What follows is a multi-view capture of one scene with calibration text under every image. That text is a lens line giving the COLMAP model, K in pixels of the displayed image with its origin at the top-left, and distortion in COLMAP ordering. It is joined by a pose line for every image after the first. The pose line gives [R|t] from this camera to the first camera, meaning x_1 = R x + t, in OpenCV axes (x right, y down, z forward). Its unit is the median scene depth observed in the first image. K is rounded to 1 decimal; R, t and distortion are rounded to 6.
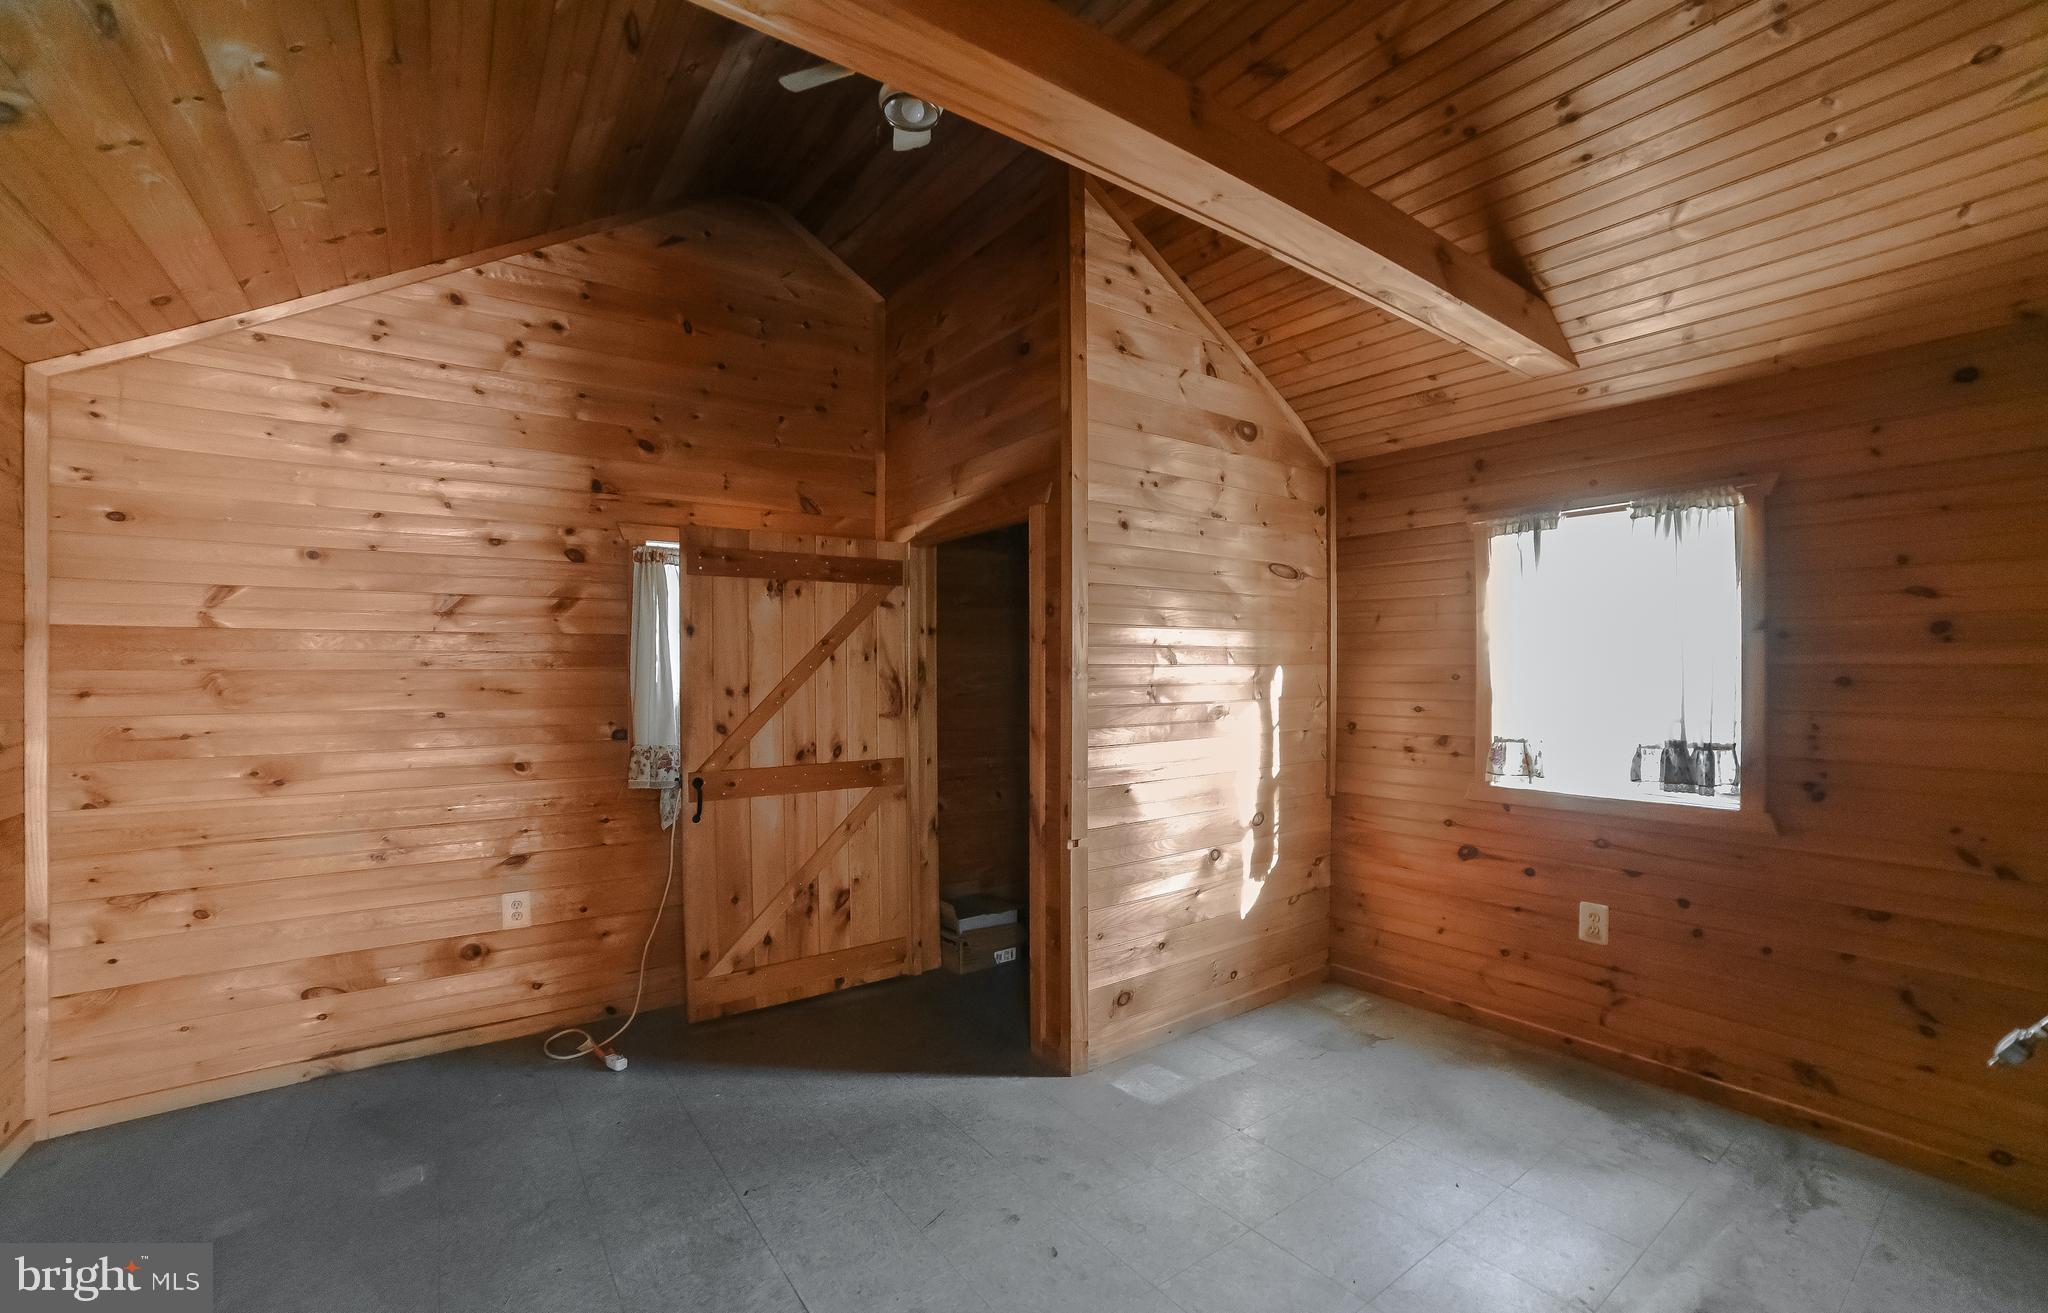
lens RADIAL K [[900.4, 0, 1023.2], [0, 900.4, 681.9], [0, 0, 1]] dist [-0.000009, 0.000204]
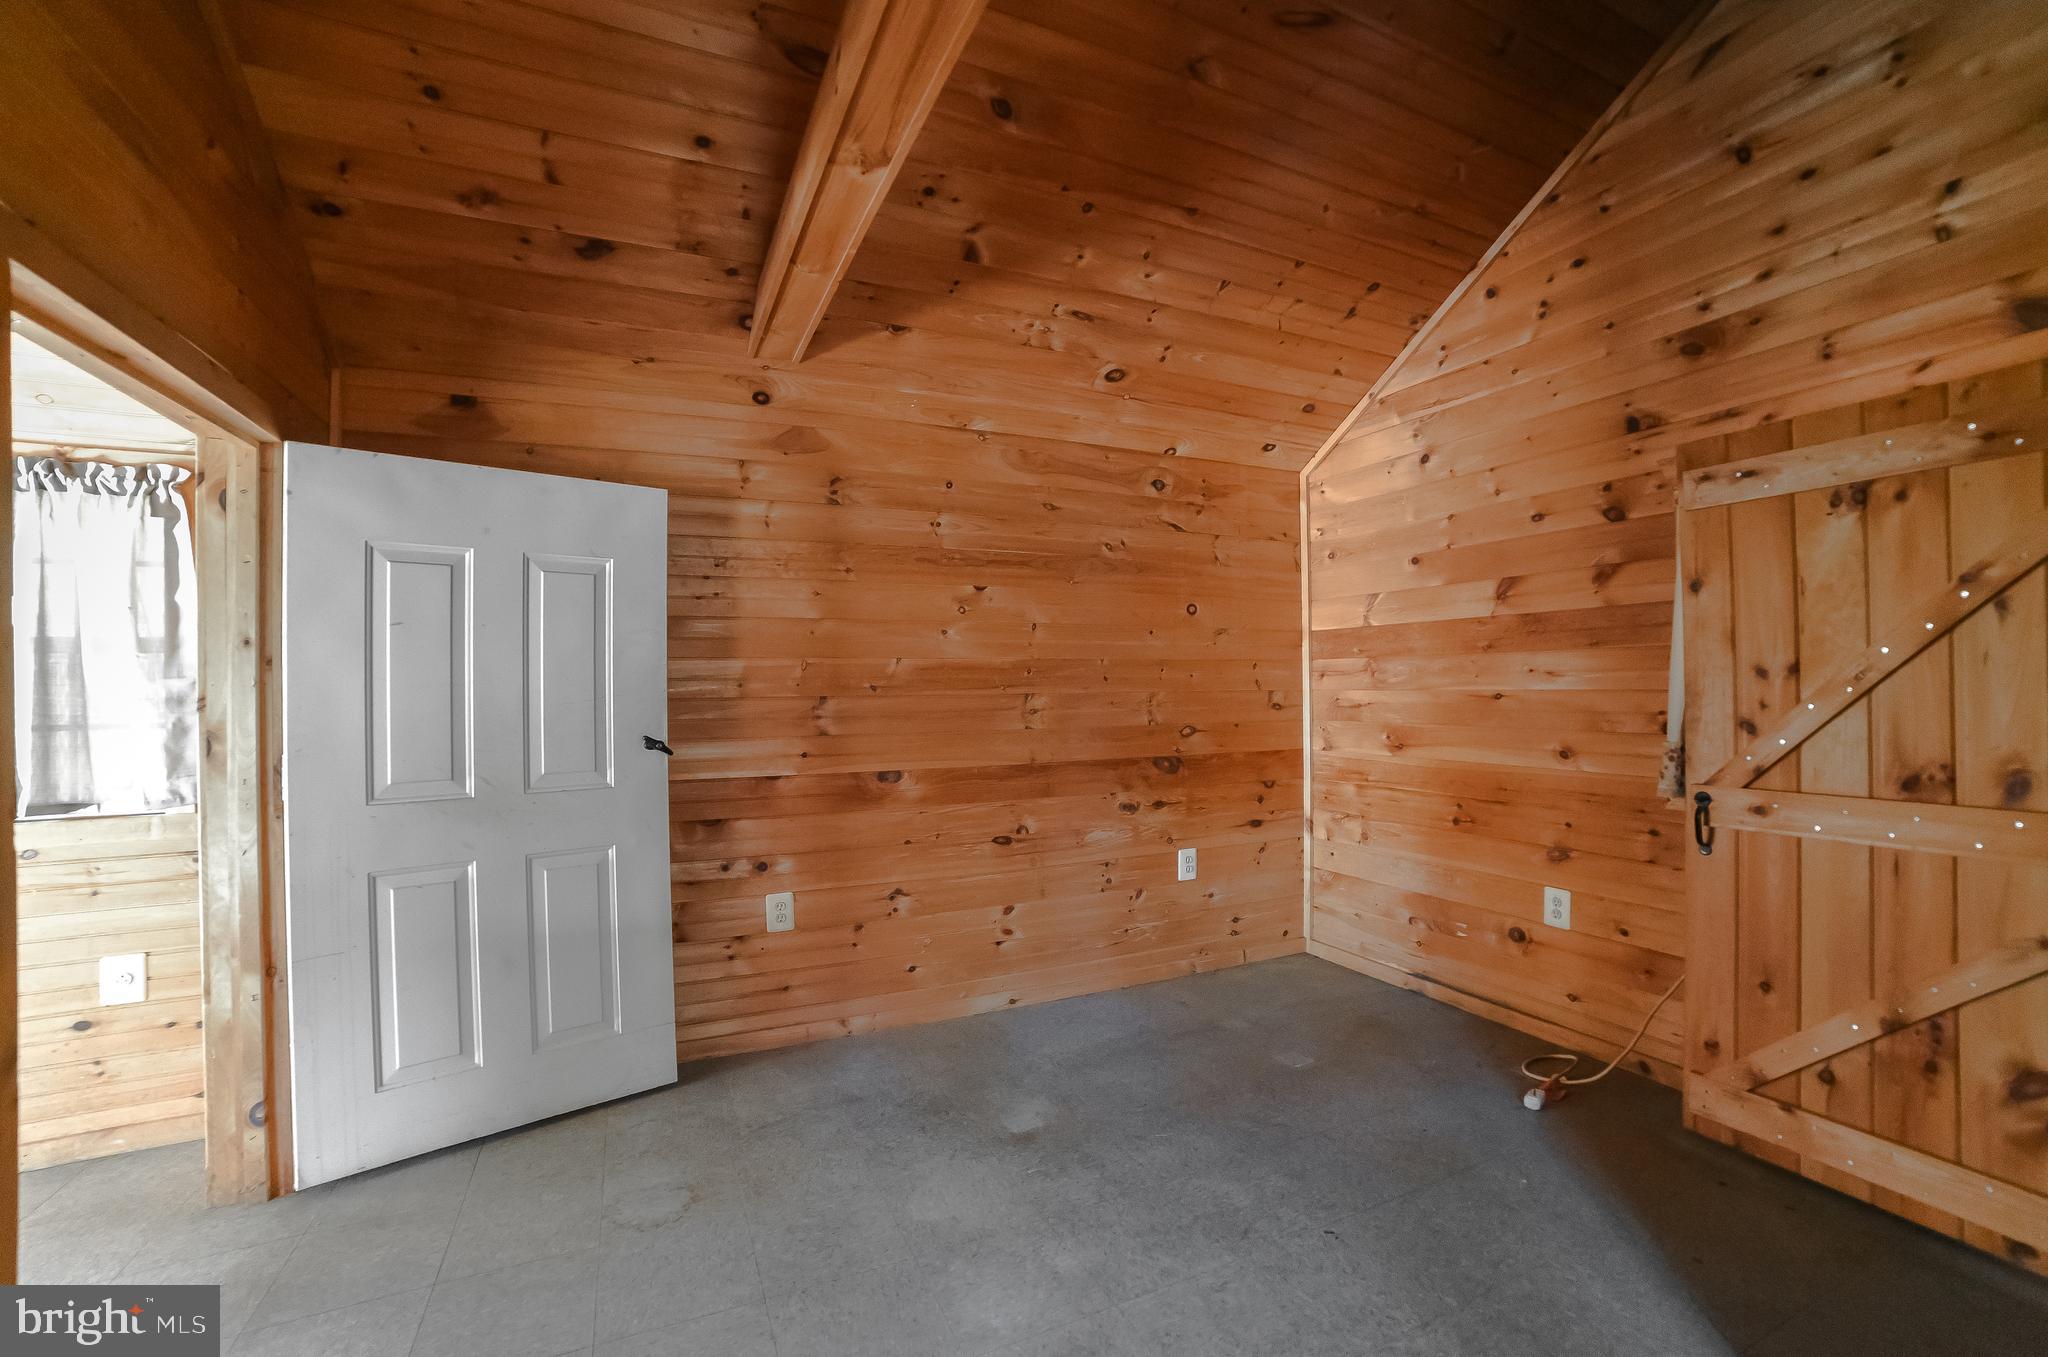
lens RADIAL K [[885.1, 0, 1024.0], [0, 885.1, 678.5], [0, 0, 1]] dist [-0.001166, 0.000018]
pose [[-0.149946, -0.001343, -0.988693, 0.474676], [0.002974, 0.999994, -0.001810, 0.018627], [0.988690, -0.003212, -0.149941, 0.660011]]
